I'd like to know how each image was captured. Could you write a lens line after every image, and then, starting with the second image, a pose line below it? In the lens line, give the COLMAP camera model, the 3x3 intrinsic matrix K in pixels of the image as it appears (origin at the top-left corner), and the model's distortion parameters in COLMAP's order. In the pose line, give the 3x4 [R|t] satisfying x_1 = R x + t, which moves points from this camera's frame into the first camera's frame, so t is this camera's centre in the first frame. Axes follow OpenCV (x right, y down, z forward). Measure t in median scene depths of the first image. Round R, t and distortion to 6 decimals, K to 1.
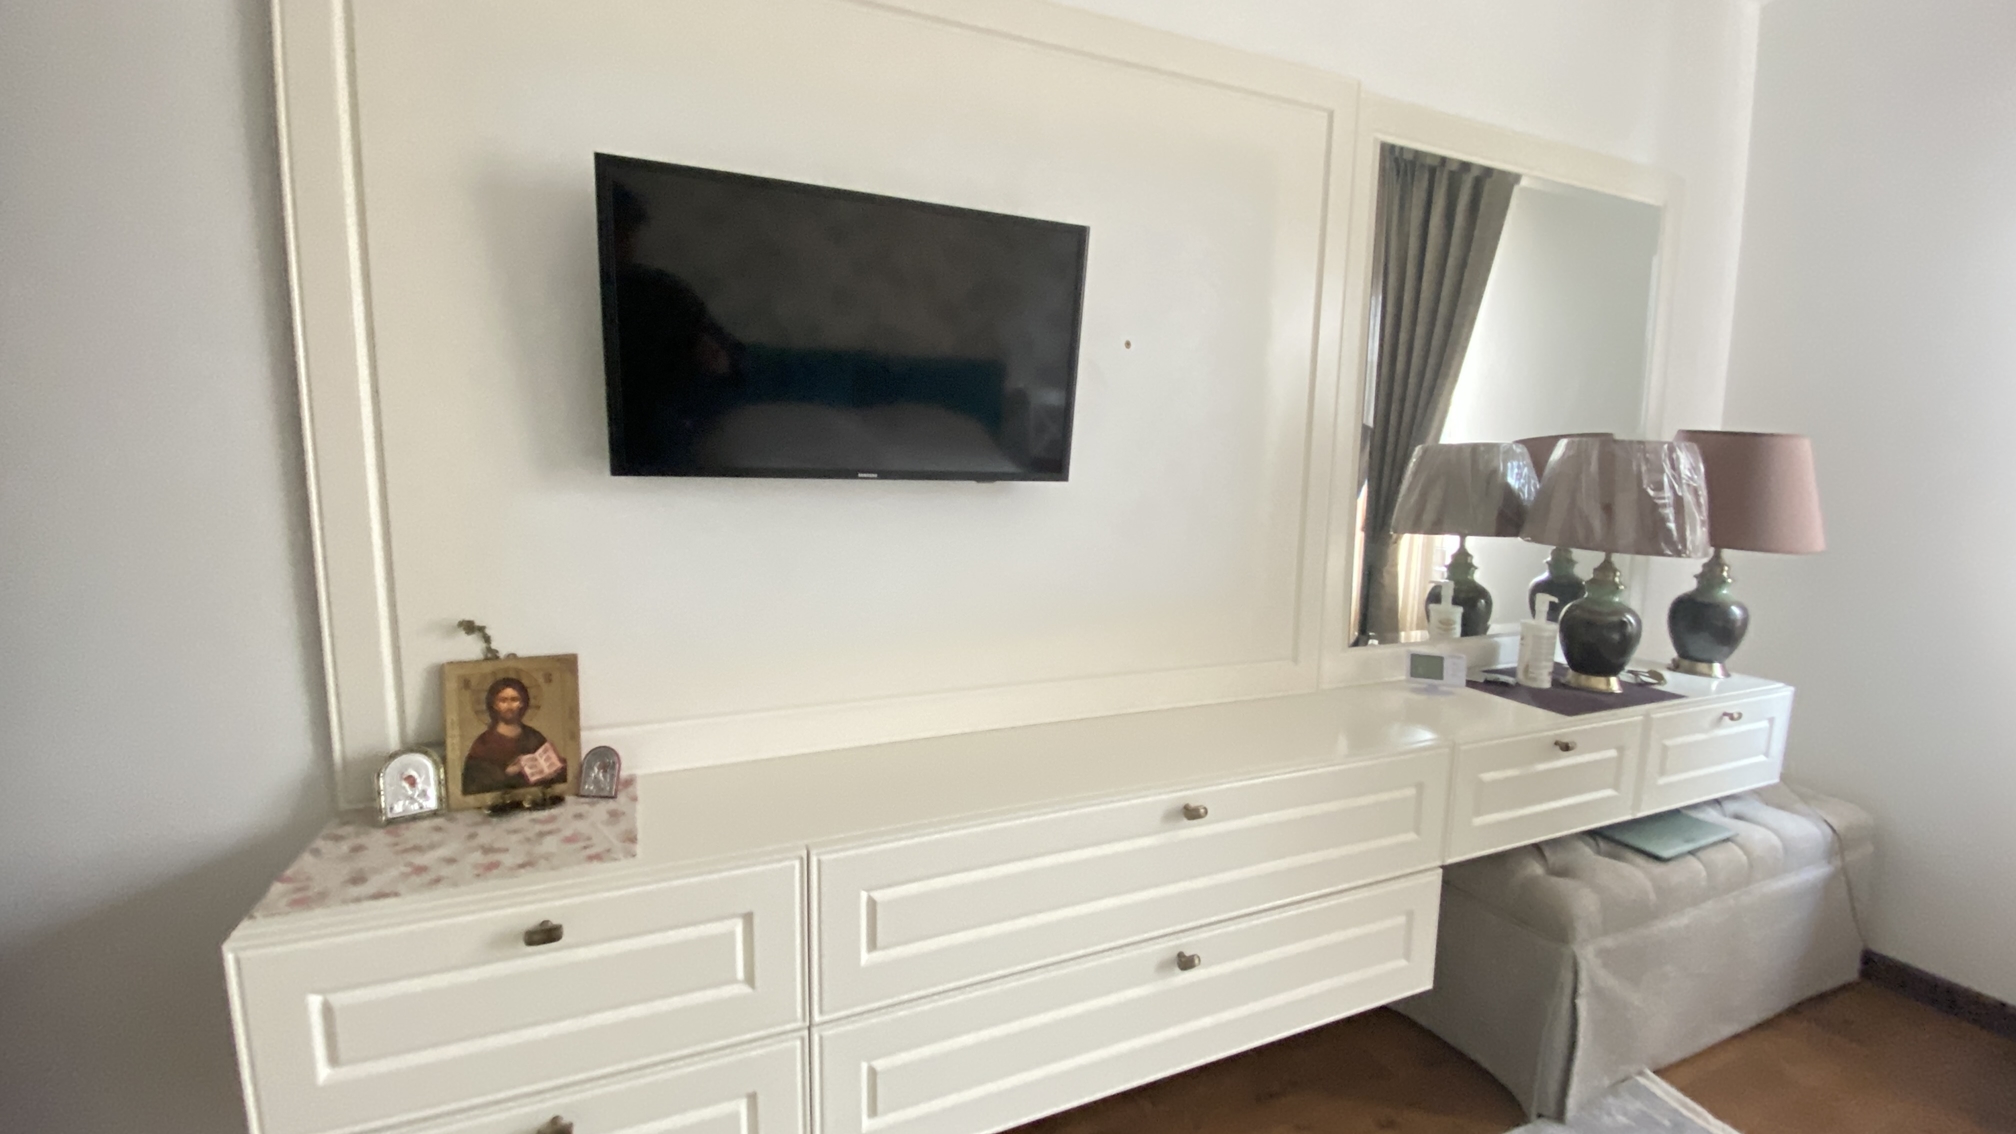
lens RADIAL K [[815.1, 0, 1008.0], [0, 815.1, 567.0], [0, 0, 1]] dist [0.000158, -0.000019]
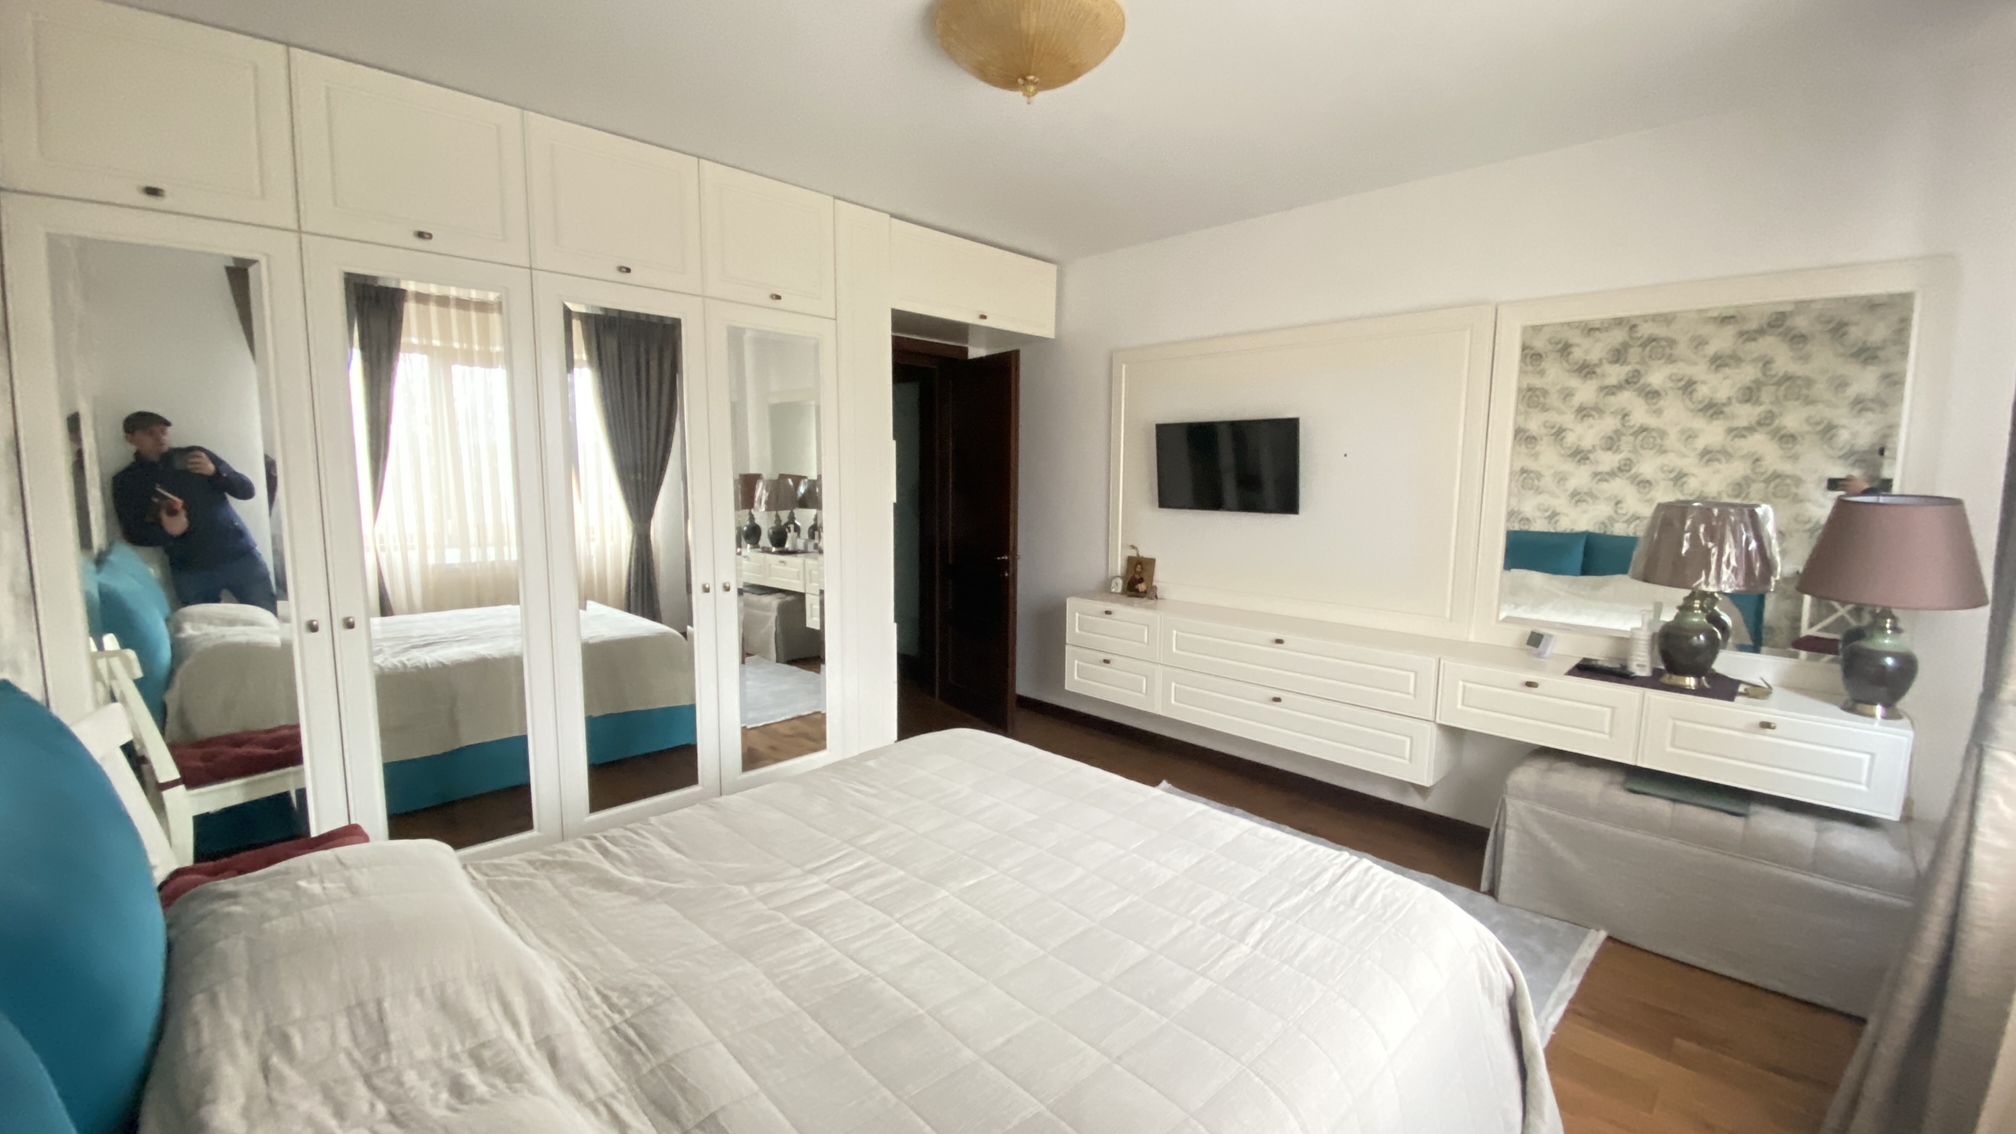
lens RADIAL K [[815.1, 0, 1008.0], [0, 815.1, 567.0], [0, 0, 1]] dist [0.000158, -0.000019]
pose [[0.376957, 0.106289, -0.920112, 2.549405], [-0.105872, 0.991827, 0.071199, -0.041733], [0.920160, 0.070575, 0.385130, -0.957074]]
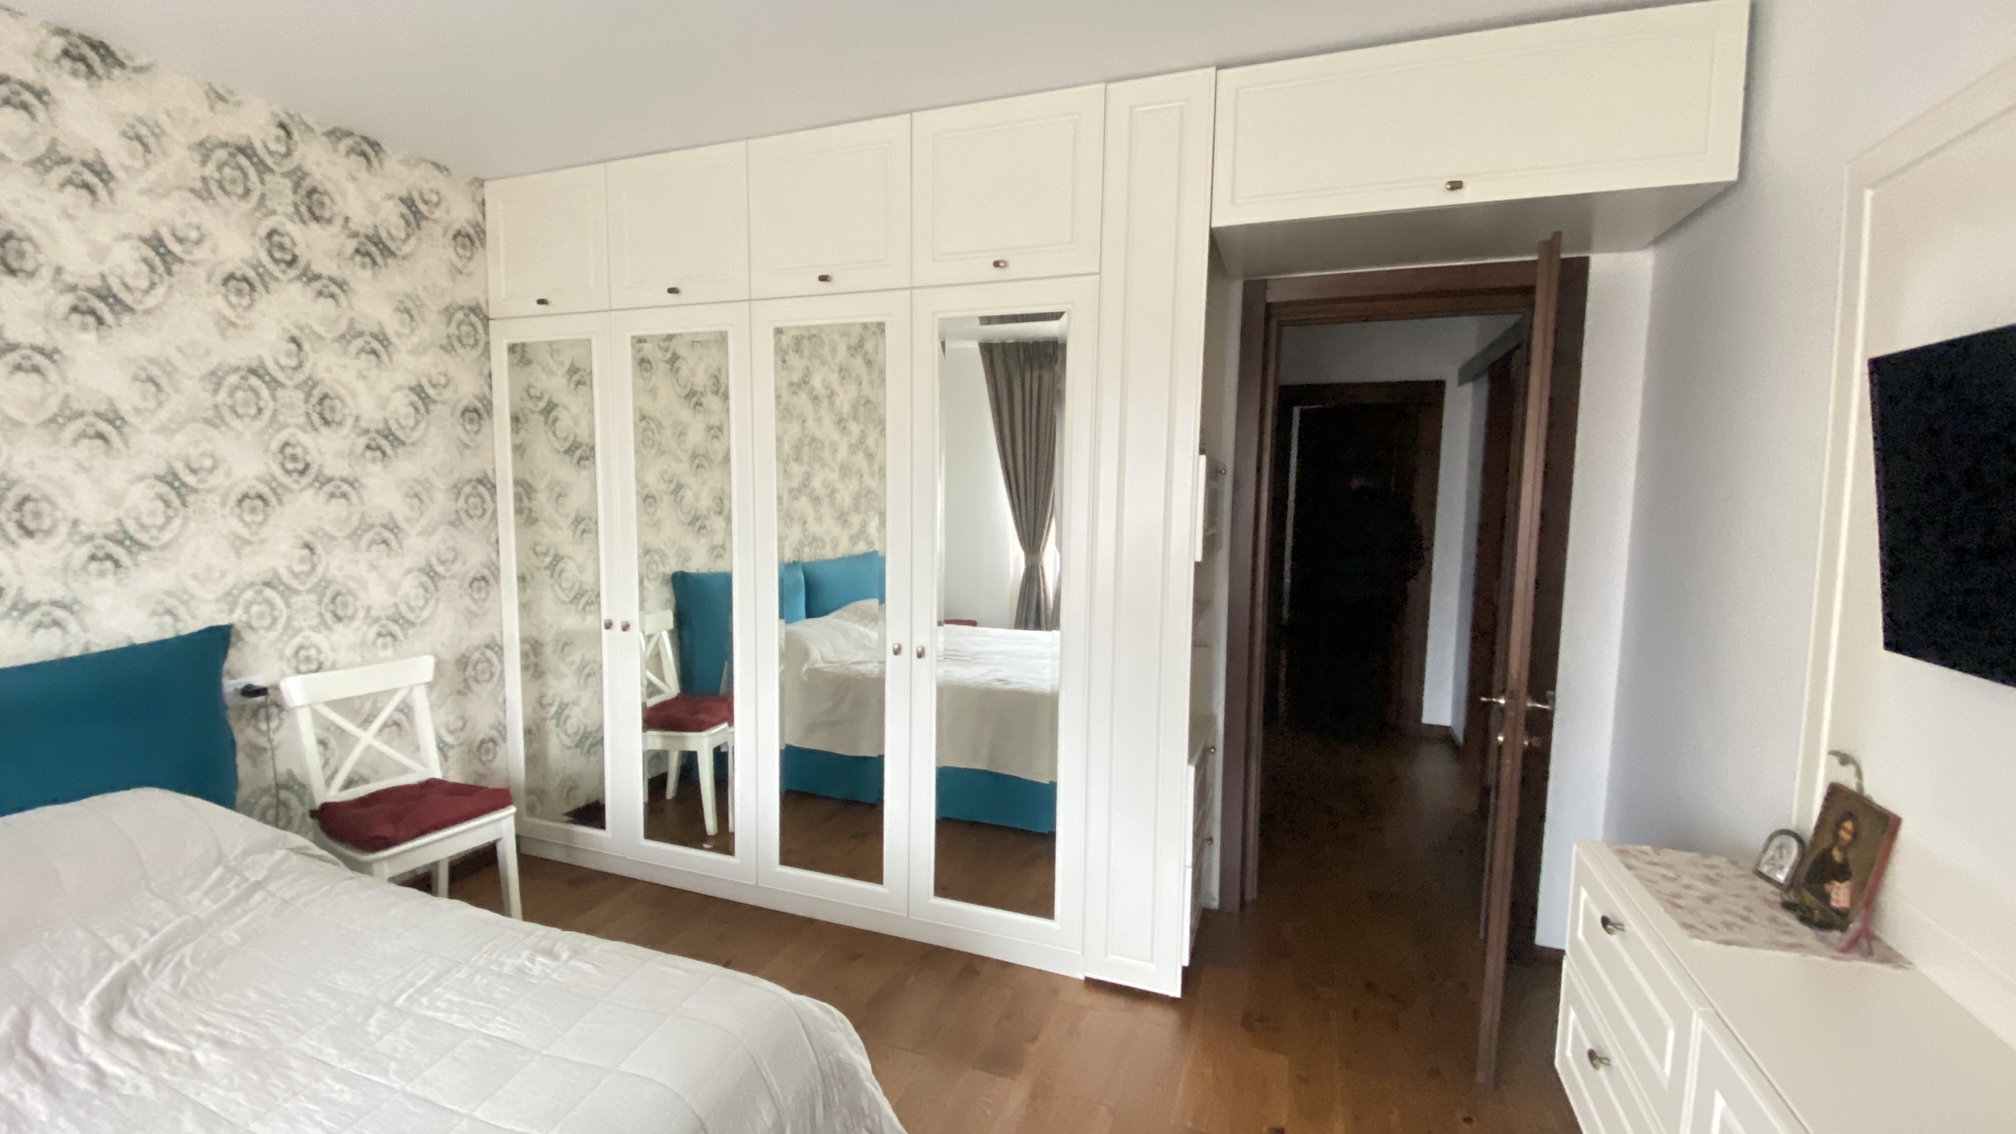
lens RADIAL K [[815.1, 0, 1008.0], [0, 815.1, 567.0], [0, 0, 1]] dist [0.000158, -0.000019]
pose [[-0.692172, 0.046884, -0.720208, 1.000847], [-0.098373, 0.982446, 0.158499, -0.264530], [0.714997, 0.180558, -0.675409, 0.870731]]
